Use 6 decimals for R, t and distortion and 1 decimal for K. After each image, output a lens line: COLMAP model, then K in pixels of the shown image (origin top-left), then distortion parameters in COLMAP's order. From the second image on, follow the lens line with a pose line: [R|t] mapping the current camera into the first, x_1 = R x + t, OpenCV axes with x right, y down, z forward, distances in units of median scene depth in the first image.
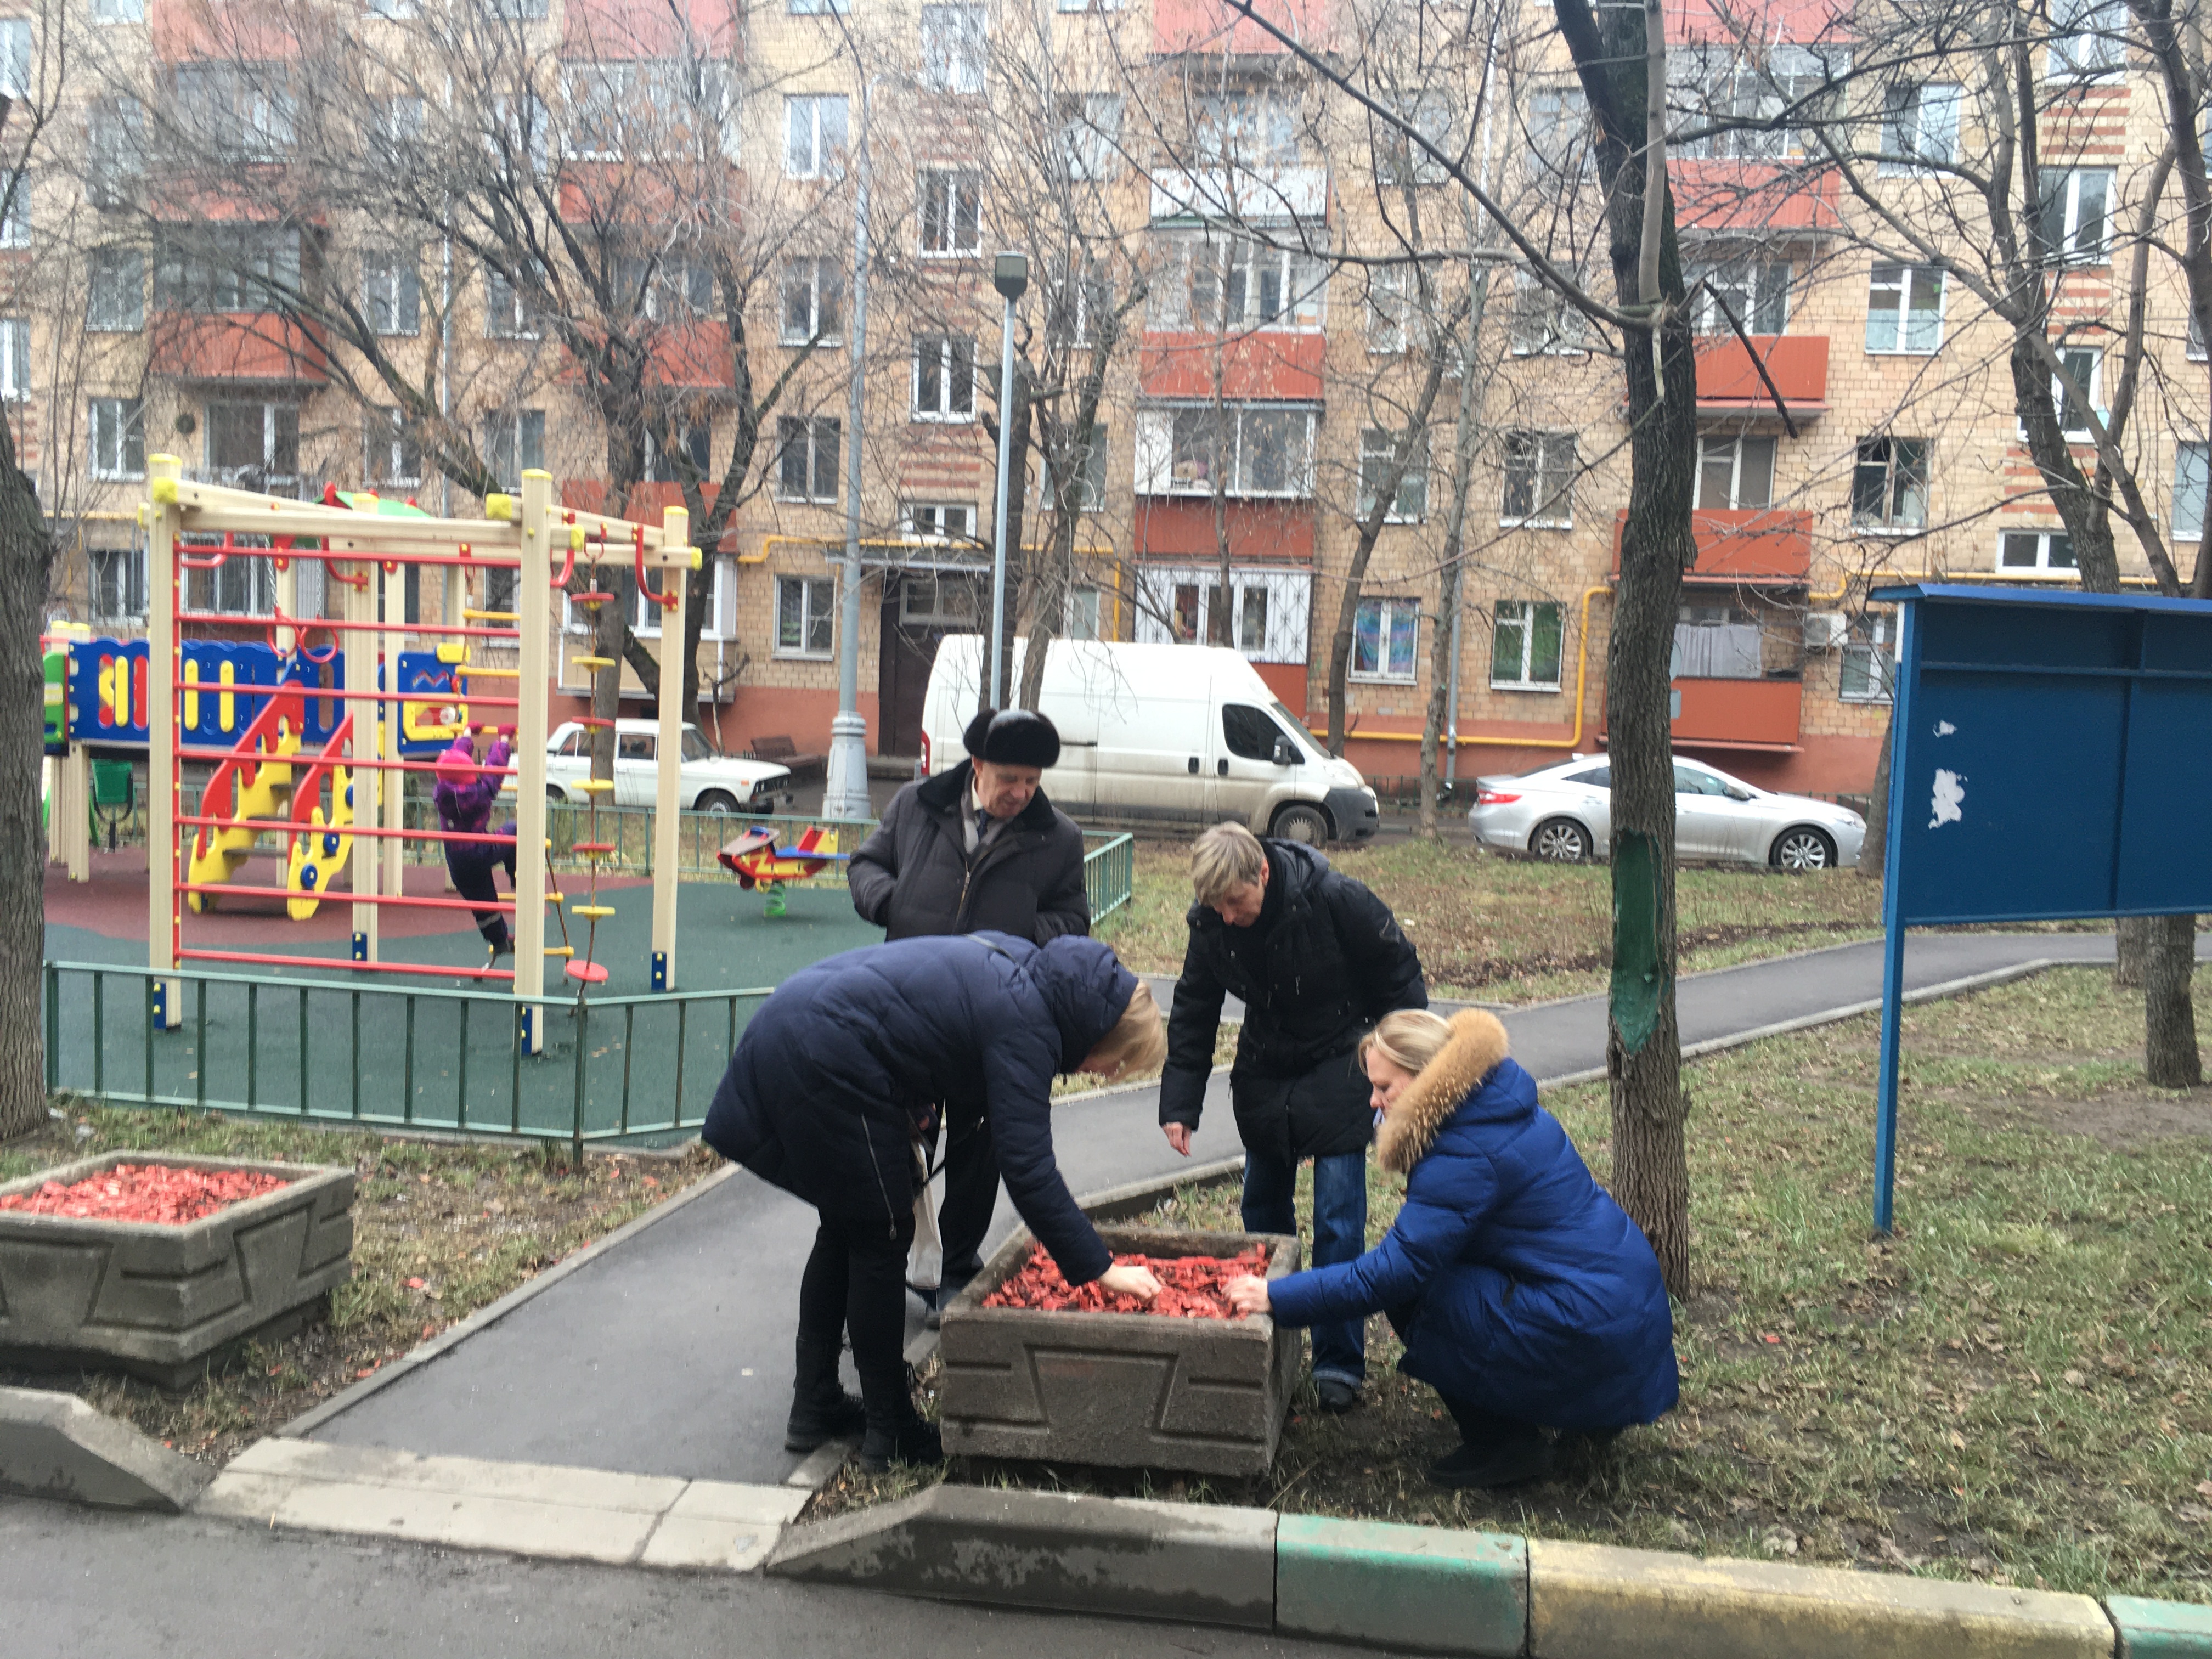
lens RADIAL K [[1868.3, 0, 1106.1], [0, 1868.3, 834.4], [0, 0, 1]] dist [-0.011803, -0.024546]
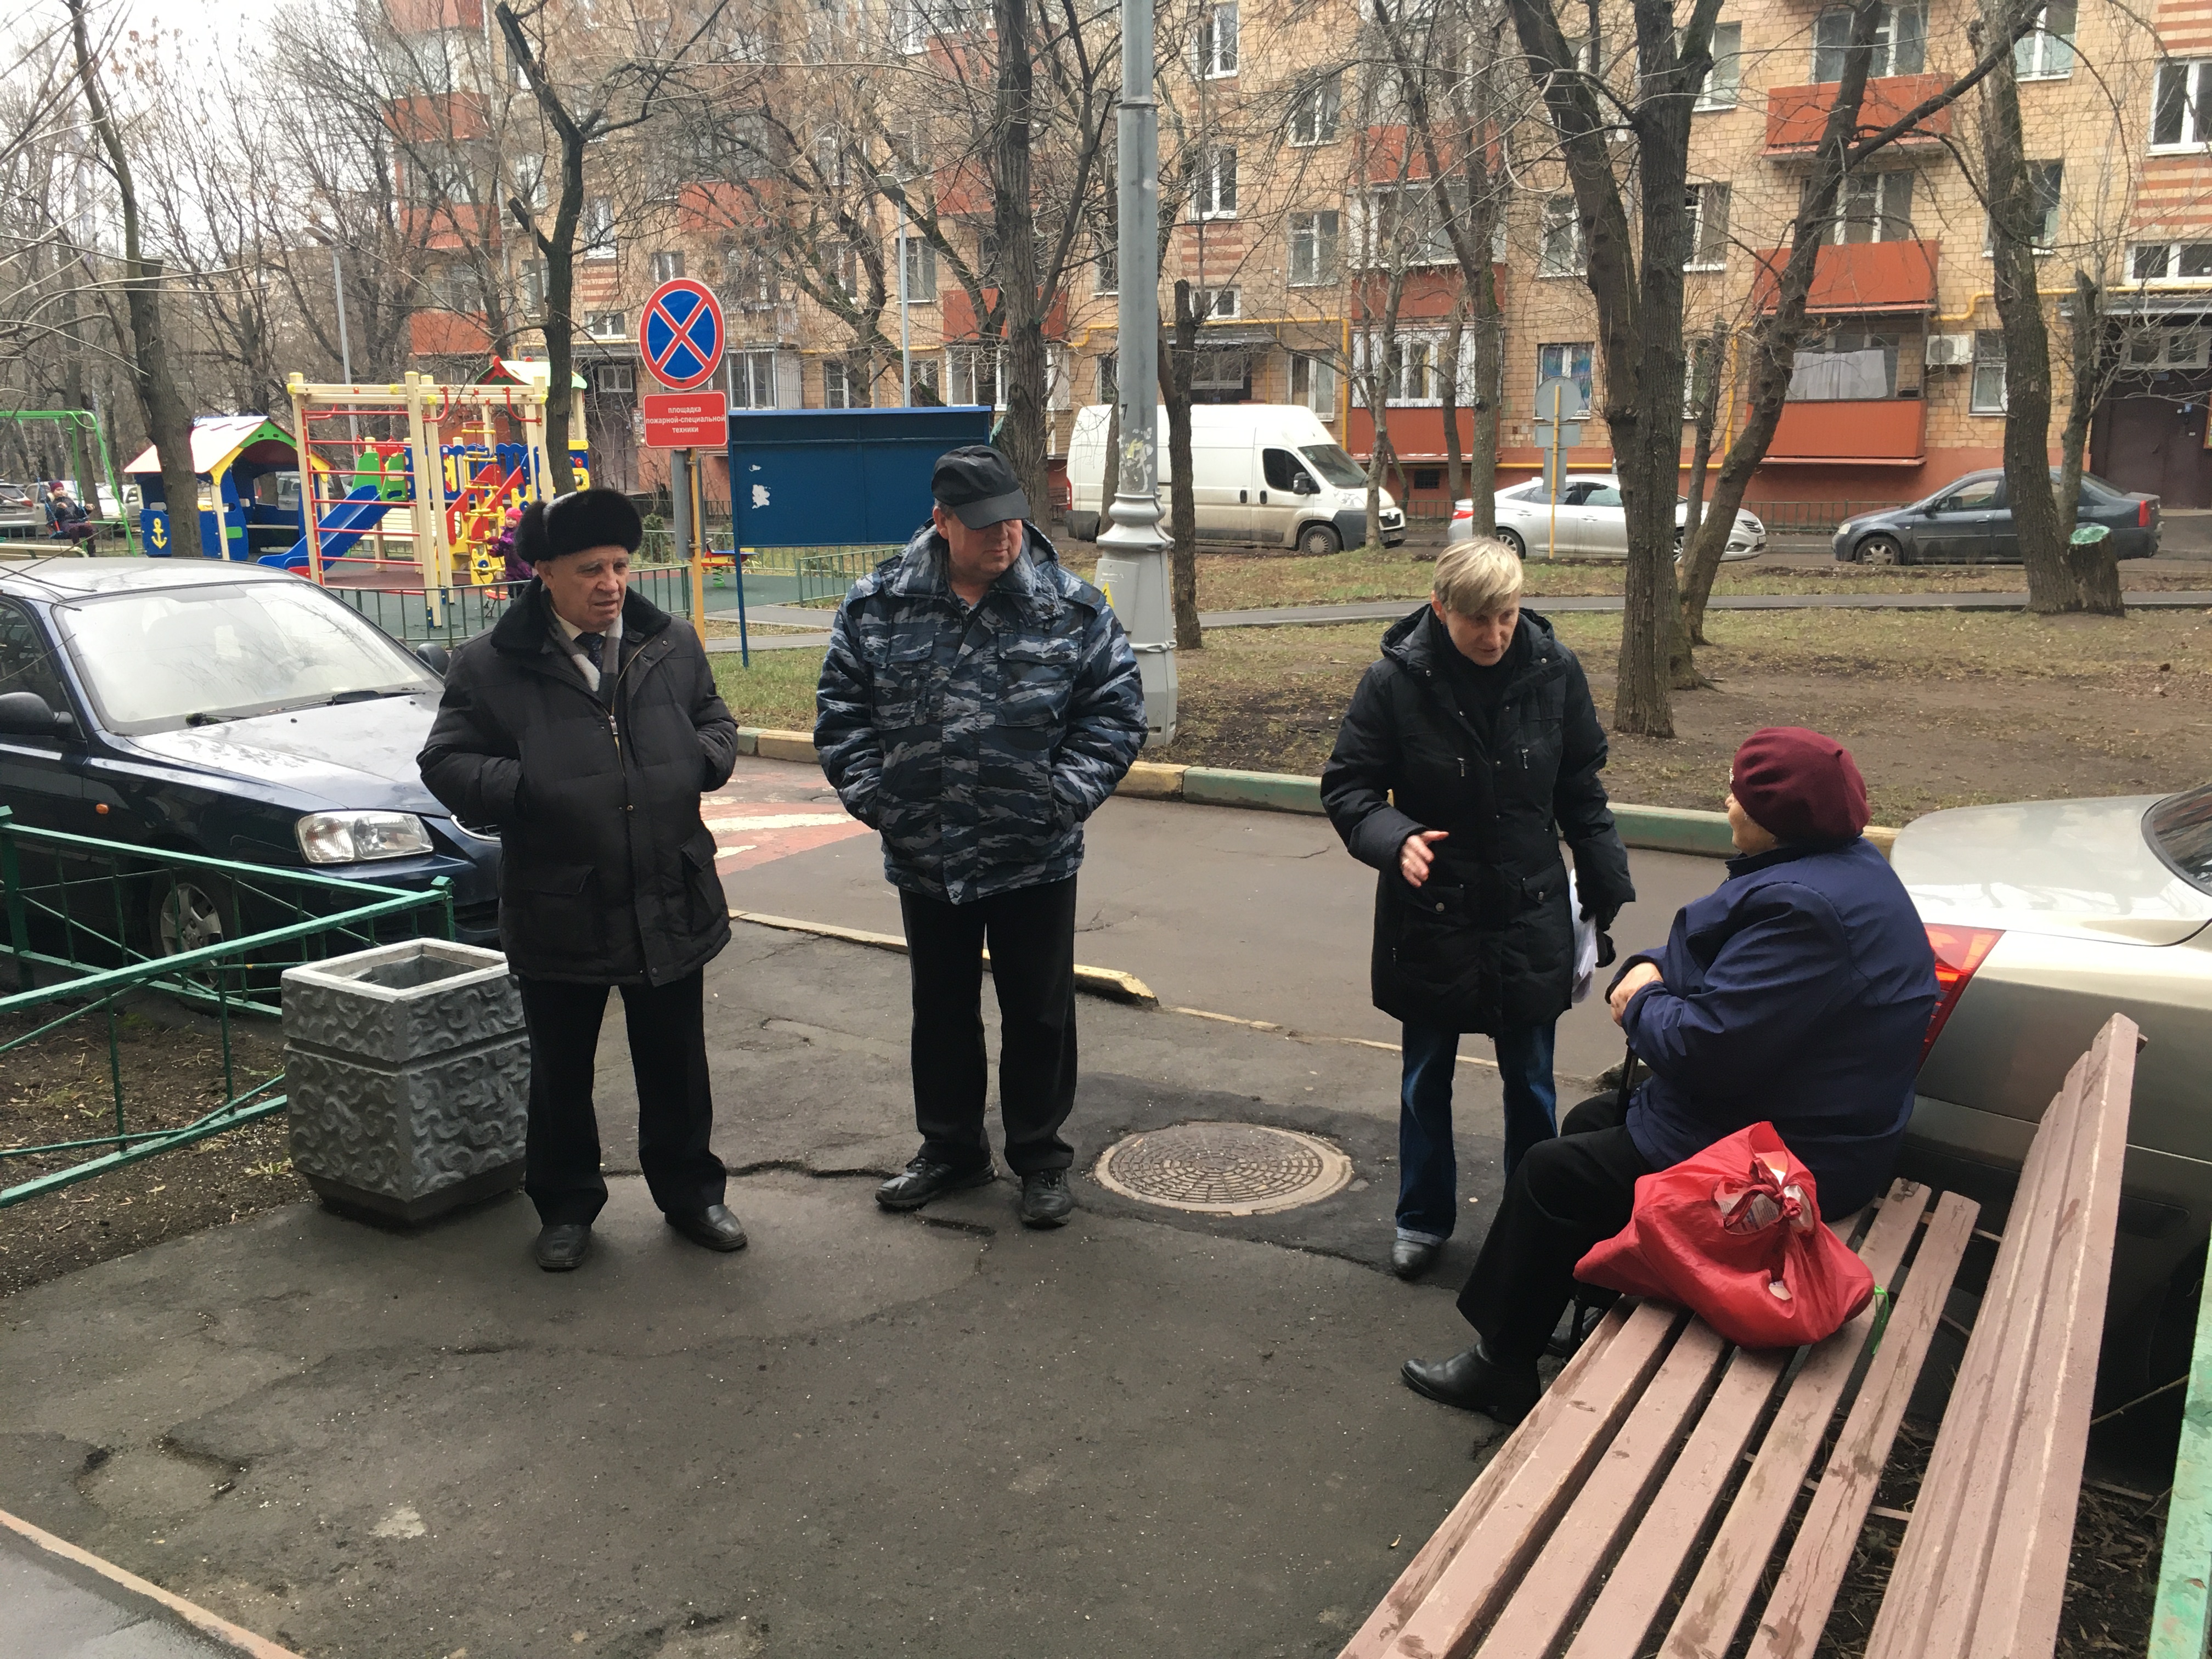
lens RADIAL K [[1868.3, 0, 1105.9], [0, 1868.3, 831.2], [0, 0, 1]] dist [-0.011803, -0.024546]
pose [[0.929585, 0.028611, -0.367496, 0.451807], [0.019463, 0.991783, 0.126446, 0.029268], [0.368094, -0.124694, 0.921389, -0.292492]]
